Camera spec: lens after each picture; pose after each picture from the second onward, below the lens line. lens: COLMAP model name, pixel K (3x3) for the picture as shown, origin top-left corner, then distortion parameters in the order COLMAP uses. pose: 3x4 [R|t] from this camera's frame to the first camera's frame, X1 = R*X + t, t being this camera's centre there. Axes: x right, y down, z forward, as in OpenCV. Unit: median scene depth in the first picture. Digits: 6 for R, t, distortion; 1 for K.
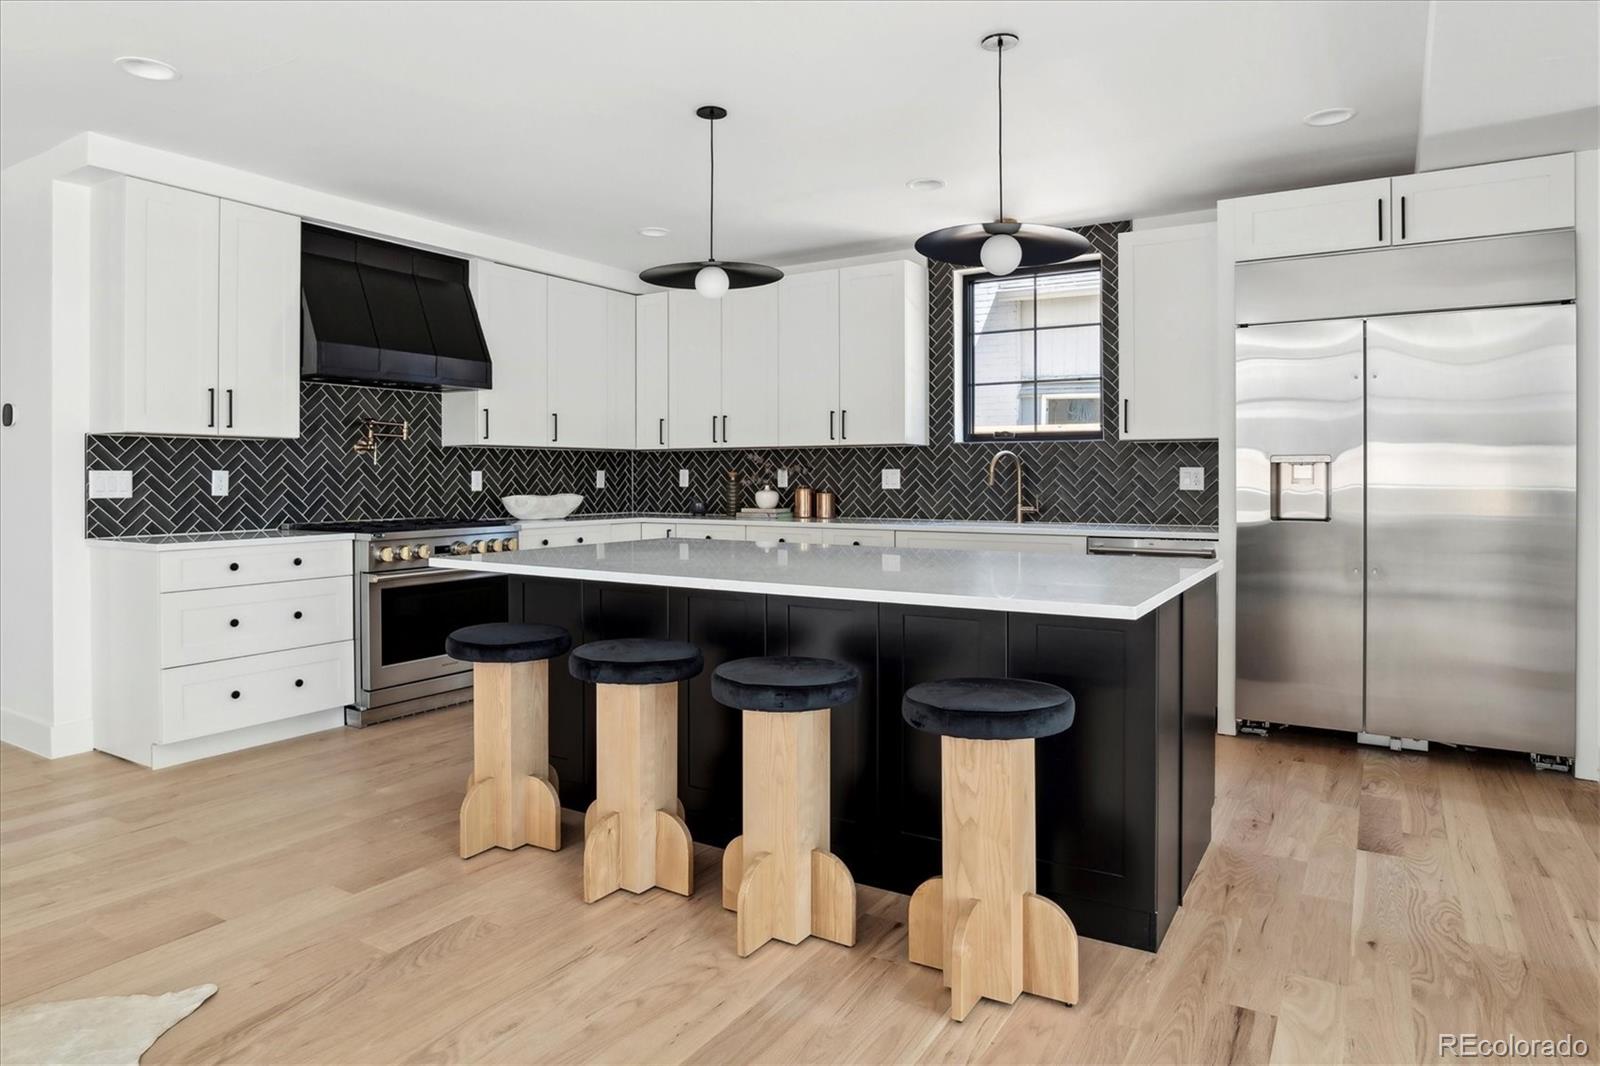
lens RADIAL K [[963.8, 0, 794.0], [0, 963.8, 477.1], [0, 0, 1]] dist [-0.037748, 0.003502]
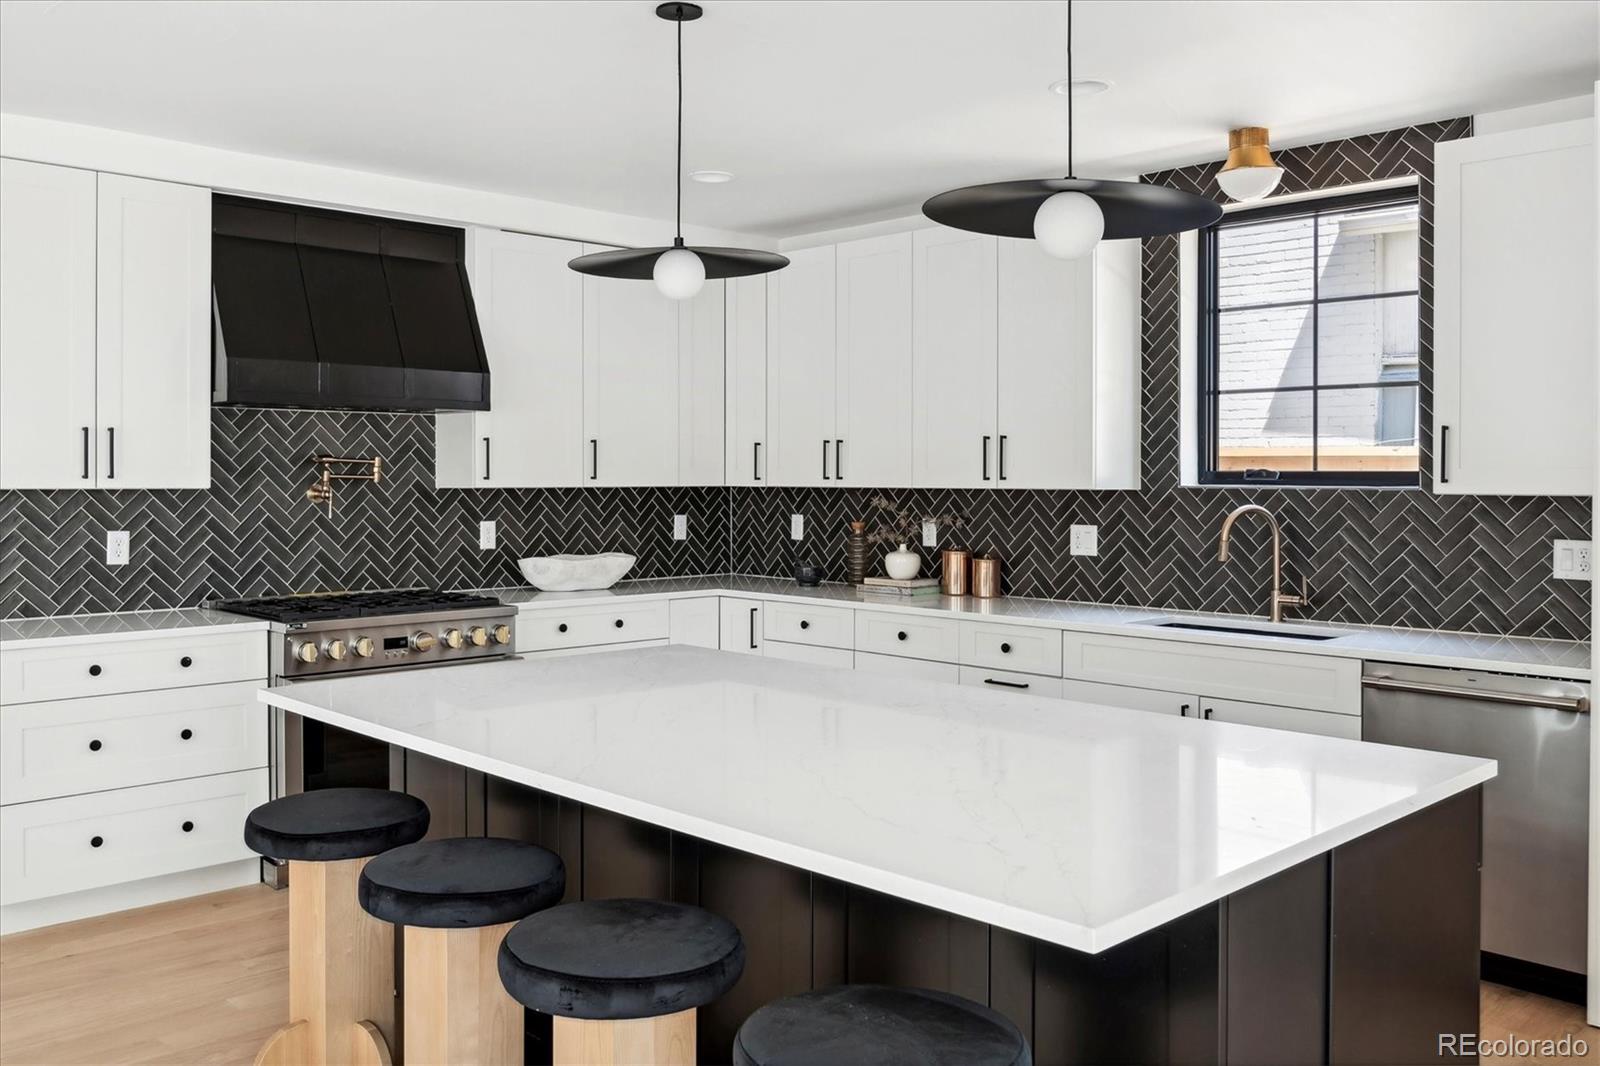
lens RADIAL K [[1353.6, 0, 768.9], [0, 1353.6, 488.5], [0, 0, 1]] dist [-0.021487, 0.015358]
pose [[0.967231, 0.005370, -0.253841, 0.139295], [-0.003400, 0.999961, 0.008196, -0.043083], [0.253875, -0.007064, 0.967211, 0.084731]]
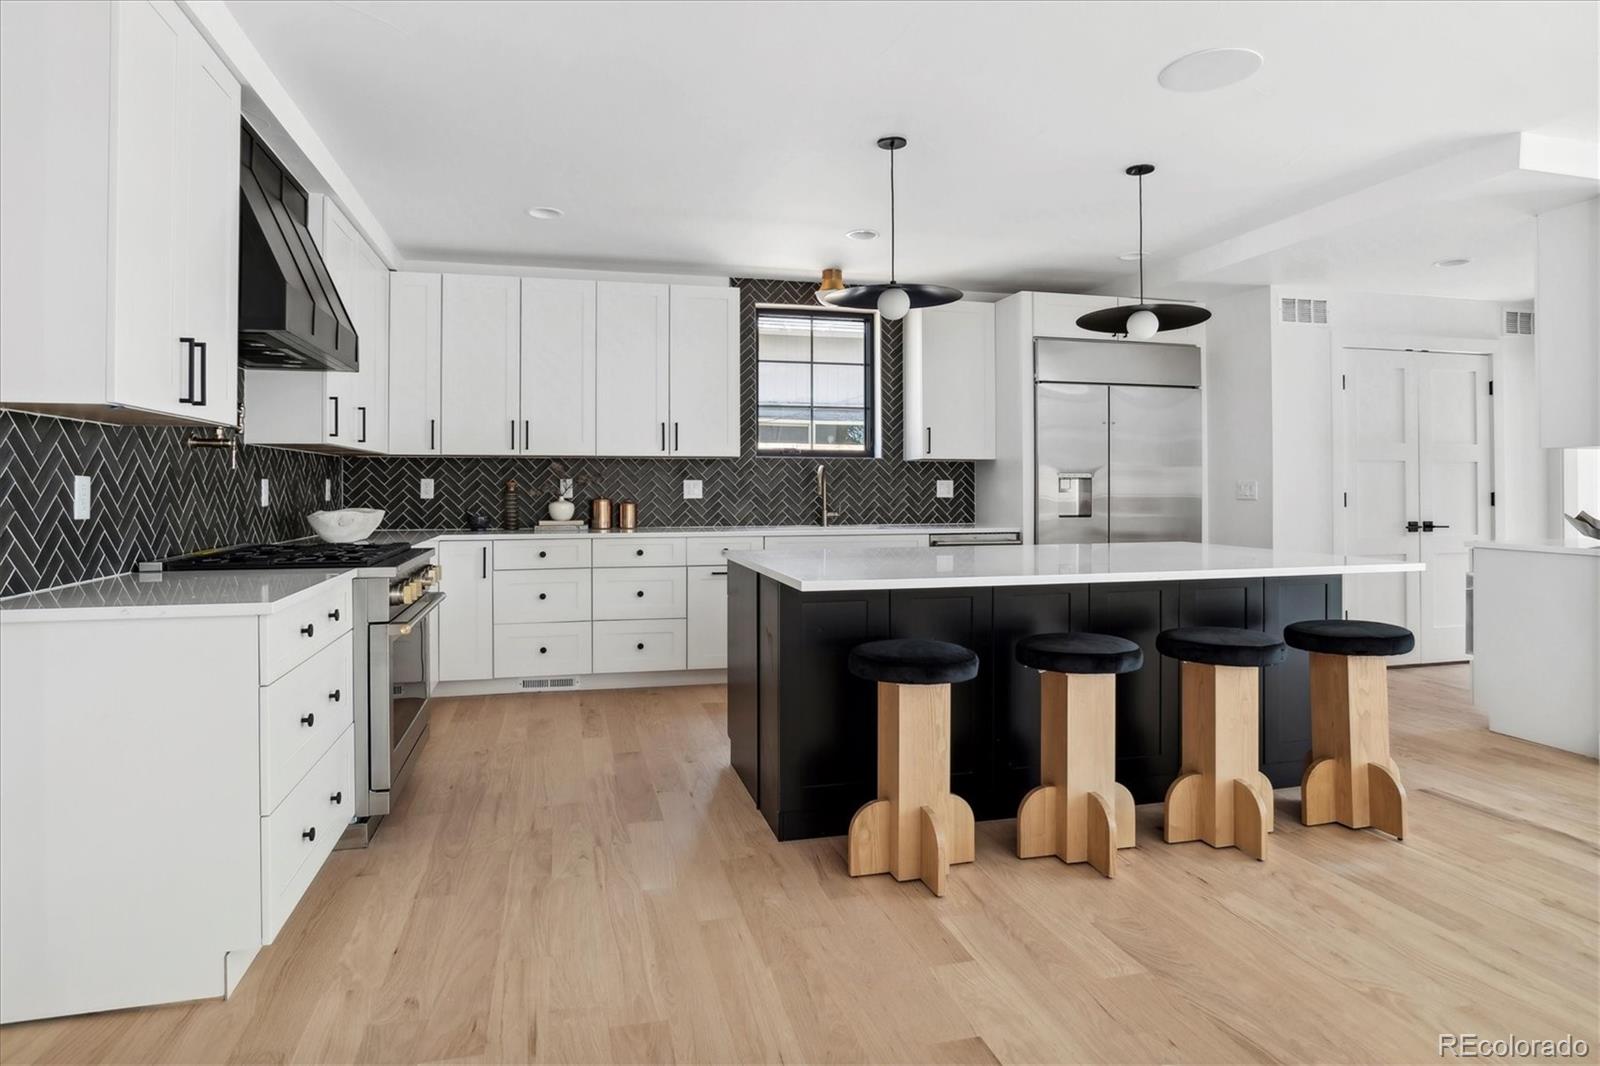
lens RADIAL K [[884.6, 0, 786.8], [0, 884.6, 480.3], [0, 0, 1]] dist [-0.018758, 0.002554]
pose [[0.696108, 0.006031, 0.717911, -0.581226], [-0.000244, 0.999967, -0.008164, -0.000008], [-0.717937, 0.005508, 0.696087, 0.273354]]
